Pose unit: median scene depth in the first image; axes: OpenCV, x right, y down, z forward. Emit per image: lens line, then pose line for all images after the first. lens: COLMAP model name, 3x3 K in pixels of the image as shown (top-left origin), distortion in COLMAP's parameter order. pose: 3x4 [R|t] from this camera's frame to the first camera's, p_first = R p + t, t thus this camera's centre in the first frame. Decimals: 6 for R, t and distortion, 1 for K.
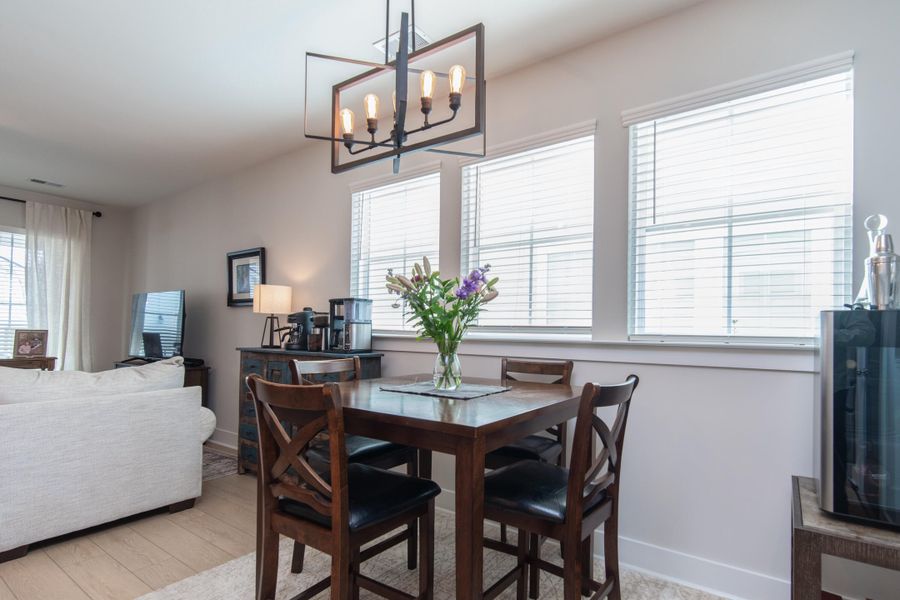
lens RADIAL K [[452.7, 0, 487.2], [0, 452.7, 325.7], [0, 0, 1]] dist [-0.001823, -0.000562]
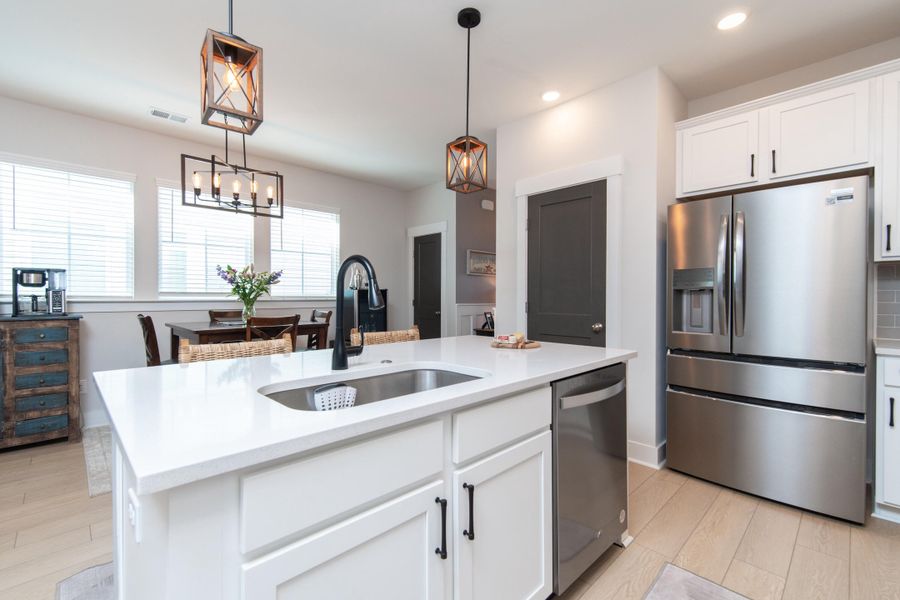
lens RADIAL K [[397.1, 0, 448.1], [0, 397.1, 298.4], [0, 0, 1]] dist [0.002523, 0.000143]
pose [[0.177004, -0.022914, 0.983943, -1.843140], [-0.014079, 0.999568, 0.025811, -0.042952], [-0.984109, -0.018422, 0.176605, -0.290565]]
